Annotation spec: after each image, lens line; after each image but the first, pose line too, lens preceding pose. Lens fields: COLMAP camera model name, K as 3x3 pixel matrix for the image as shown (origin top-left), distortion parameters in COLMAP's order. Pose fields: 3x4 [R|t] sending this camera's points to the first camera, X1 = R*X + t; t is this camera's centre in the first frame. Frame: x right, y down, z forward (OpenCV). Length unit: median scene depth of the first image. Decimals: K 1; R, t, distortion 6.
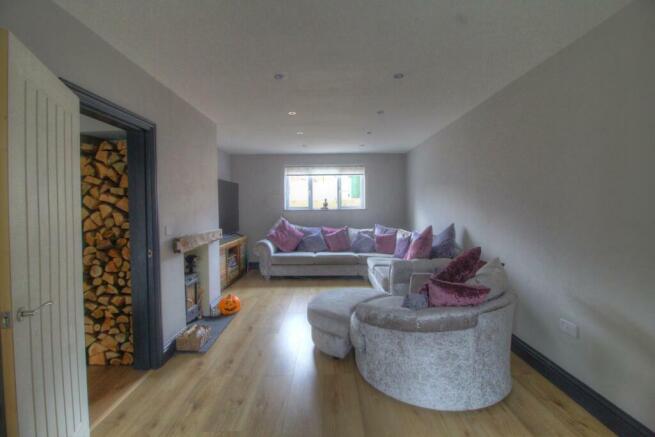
lens RADIAL K [[305.8, 0, 327.4], [0, 305.8, 217.2], [0, 0, 1]] dist [-0.003558, -0.001039]
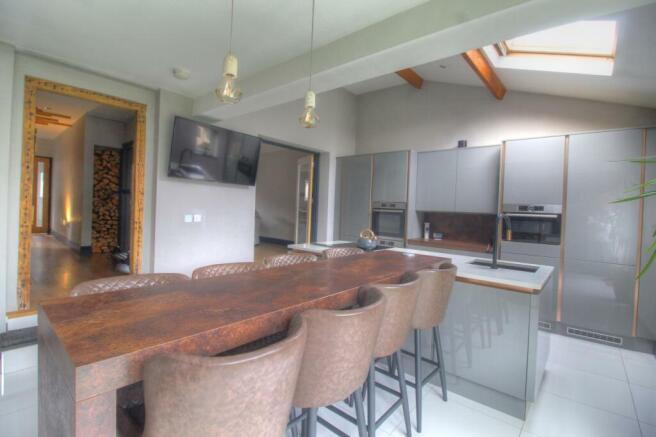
lens RADIAL K [[306.3, 0, 328.5], [0, 306.3, 215.3], [0, 0, 1]] dist [-0.003558, -0.001039]
pose [[0.657113, 0.024890, 0.753381, -1.325442], [-0.026091, 0.999607, -0.010268, 0.201969], [-0.753340, -0.012910, 0.657504, -1.671173]]
